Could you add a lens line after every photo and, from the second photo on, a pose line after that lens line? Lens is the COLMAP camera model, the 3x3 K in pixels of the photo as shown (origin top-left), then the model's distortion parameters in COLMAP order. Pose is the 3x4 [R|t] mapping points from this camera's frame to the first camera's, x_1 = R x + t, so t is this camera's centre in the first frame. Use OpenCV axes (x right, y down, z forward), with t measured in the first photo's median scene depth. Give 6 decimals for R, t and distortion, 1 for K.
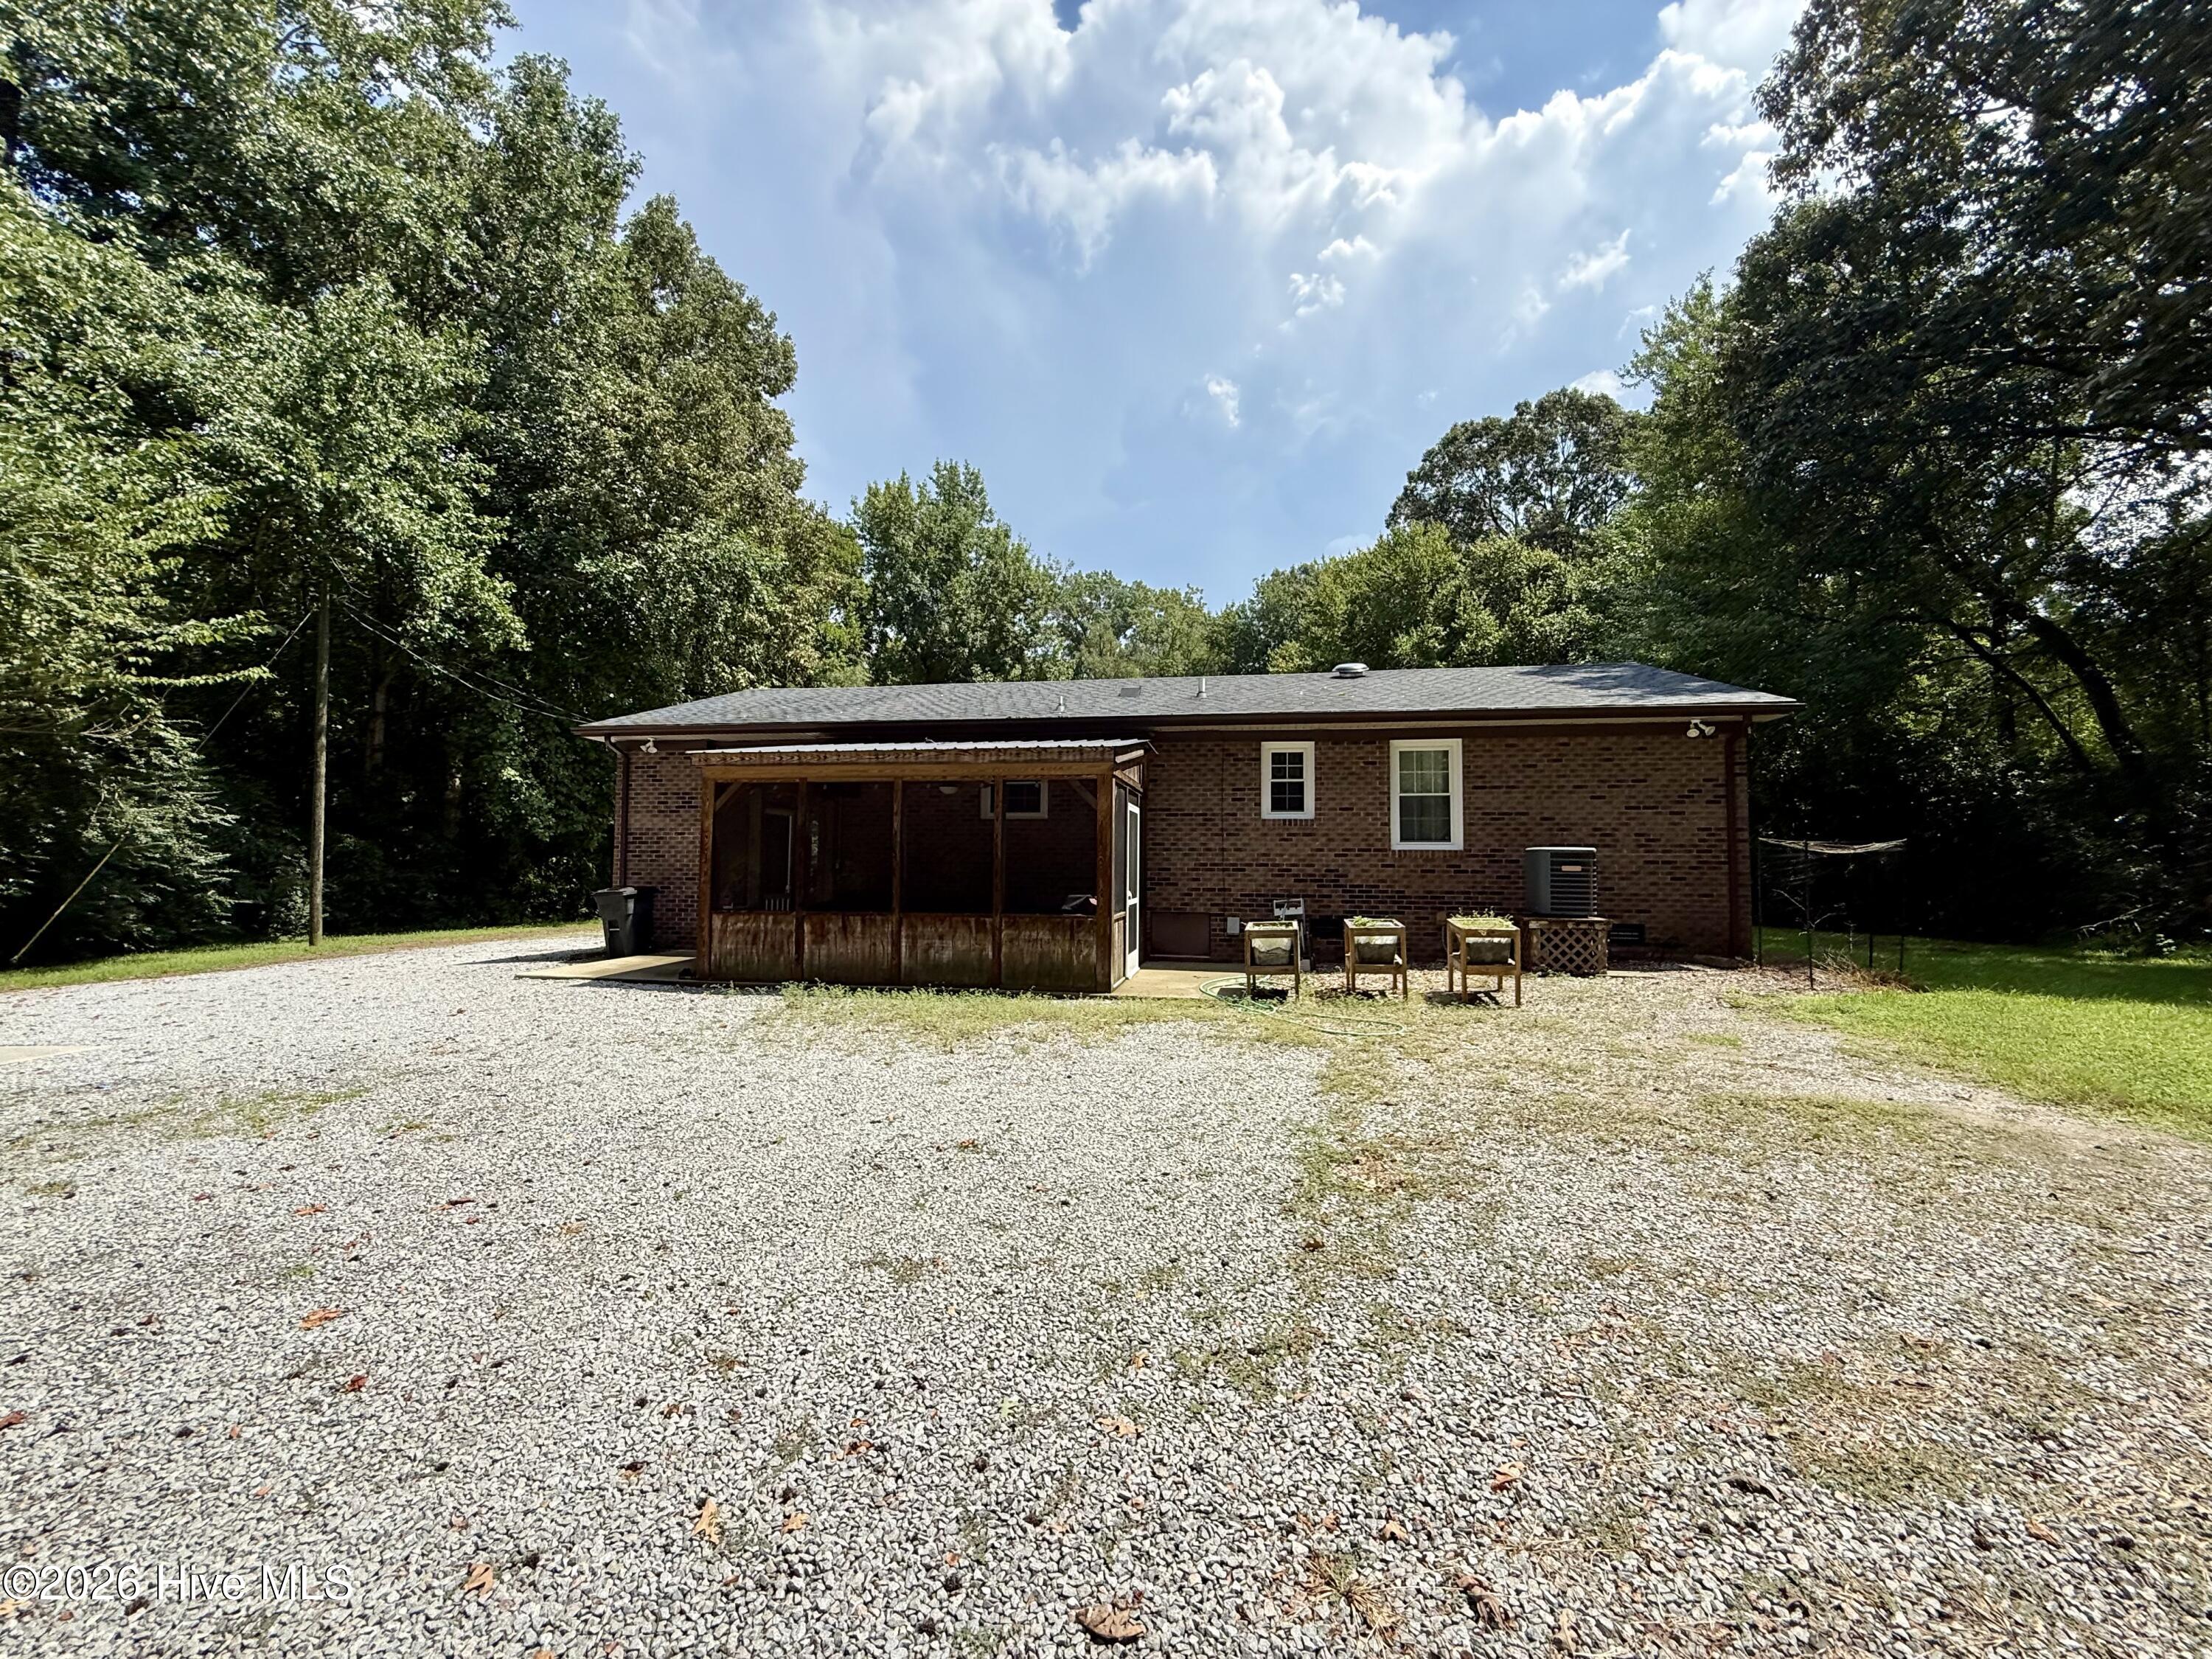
lens RADIAL K [[885.2, 0, 1095.9], [0, 885.2, 833.5], [0, 0, 1]] dist [-0.000322, 0.000070]
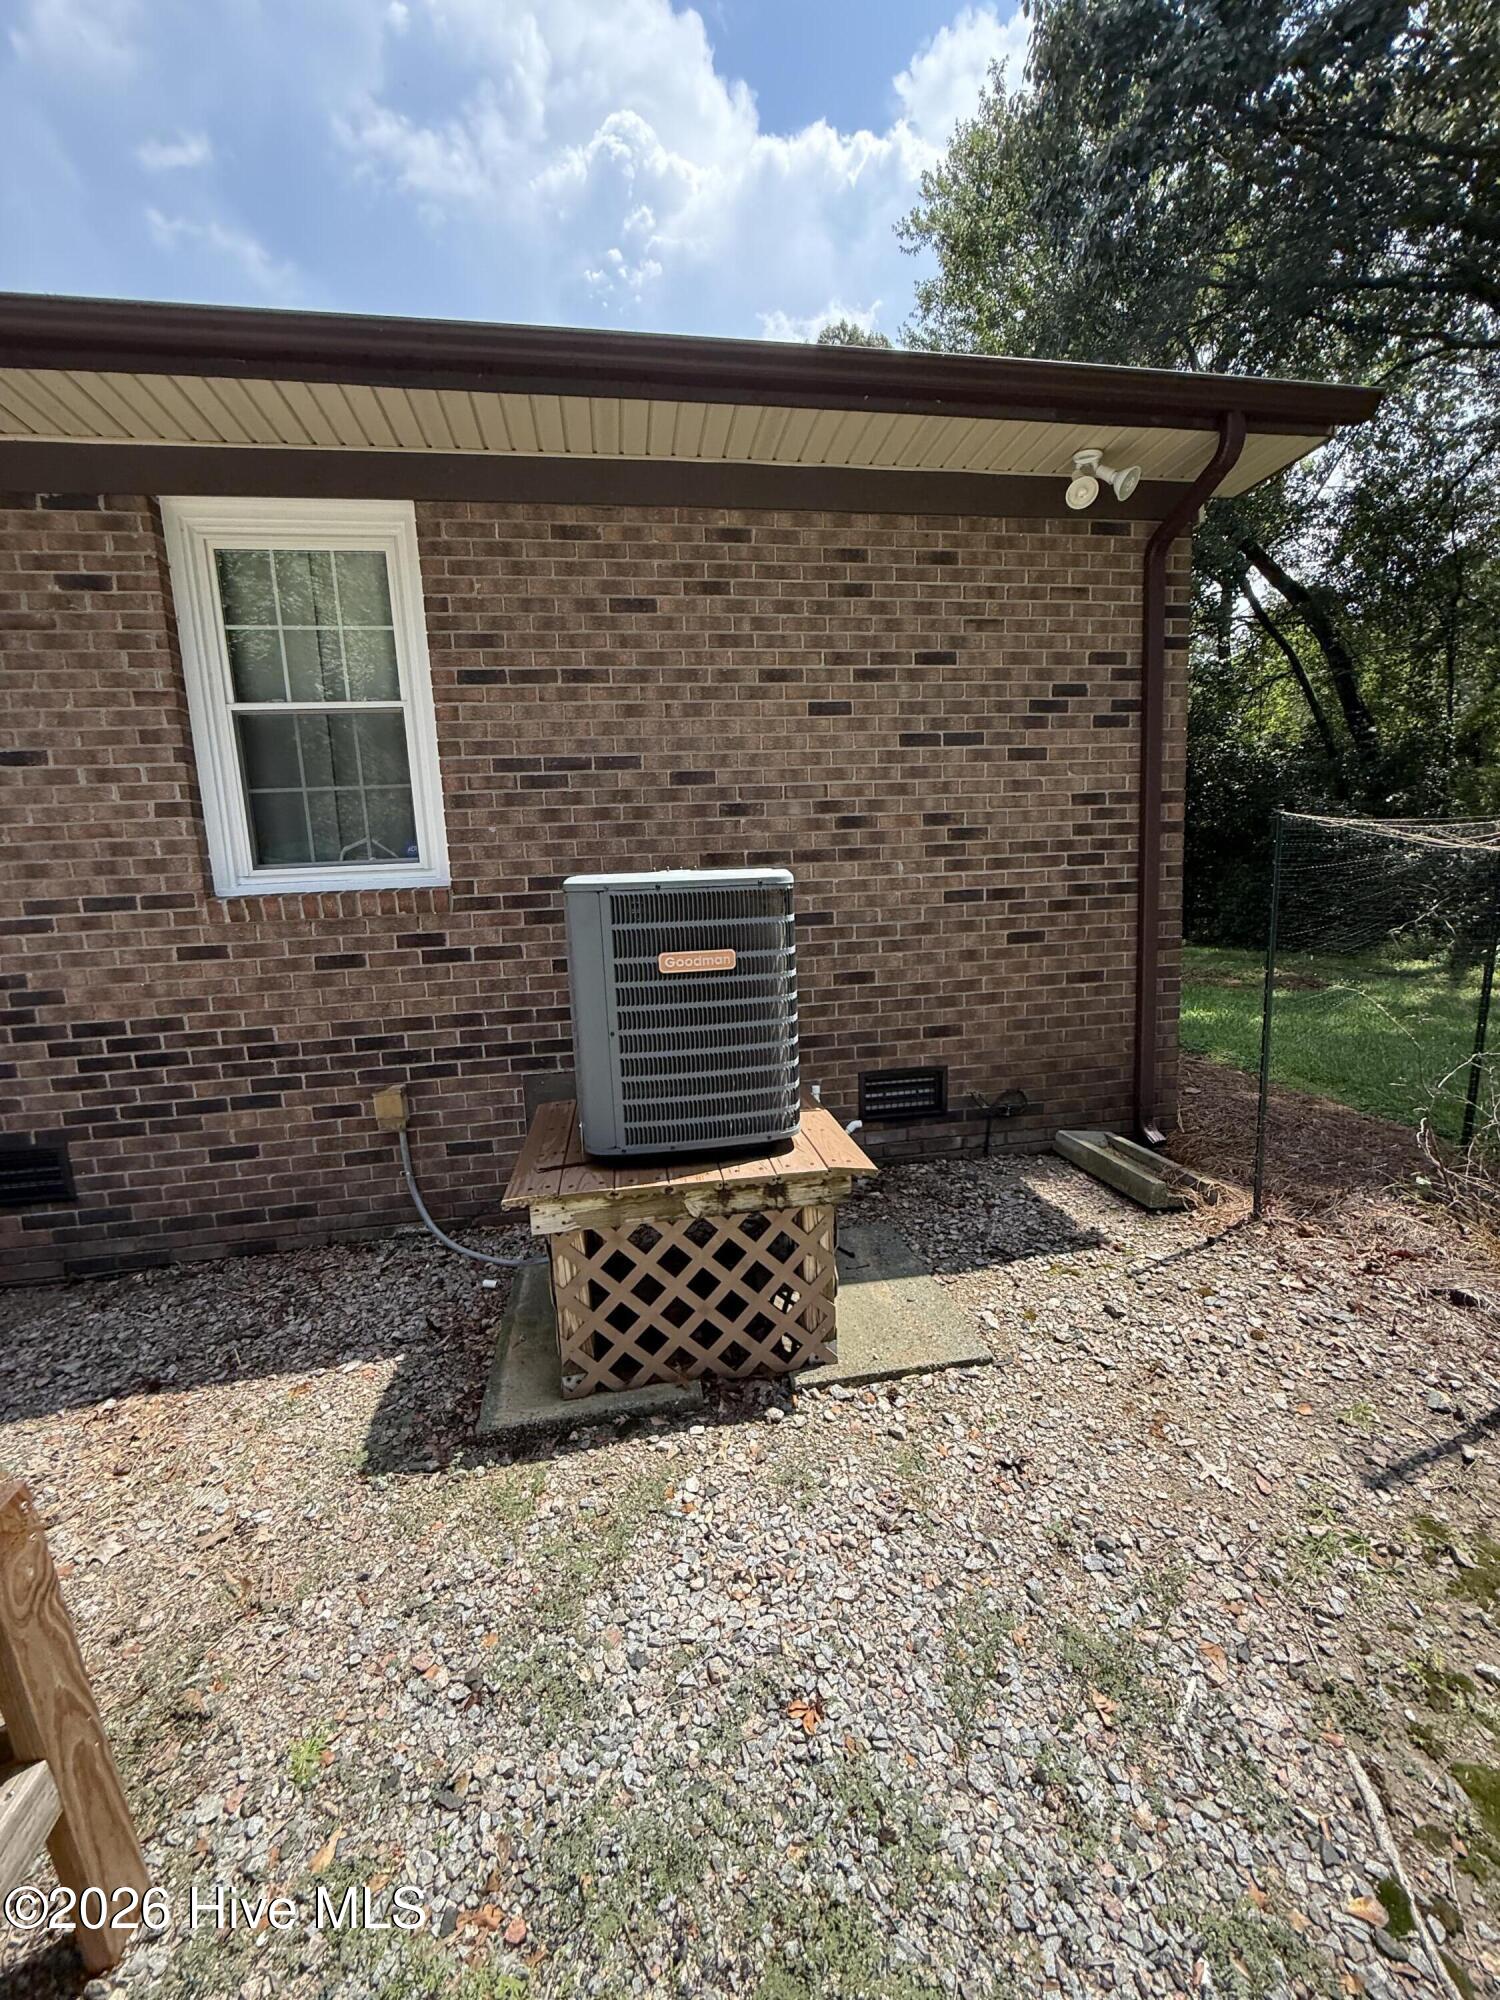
lens RADIAL K [[800.4, 0, 752.2], [0, 800.4, 1001.7], [0, 0, 1]] dist [-0.000322, 0.000070]
pose [[0.937402, -0.101663, 0.333080, 0.434050], [0.038106, 0.980641, 0.192068, 0.008879], [-0.346159, -0.167353, 0.923129, 0.722010]]
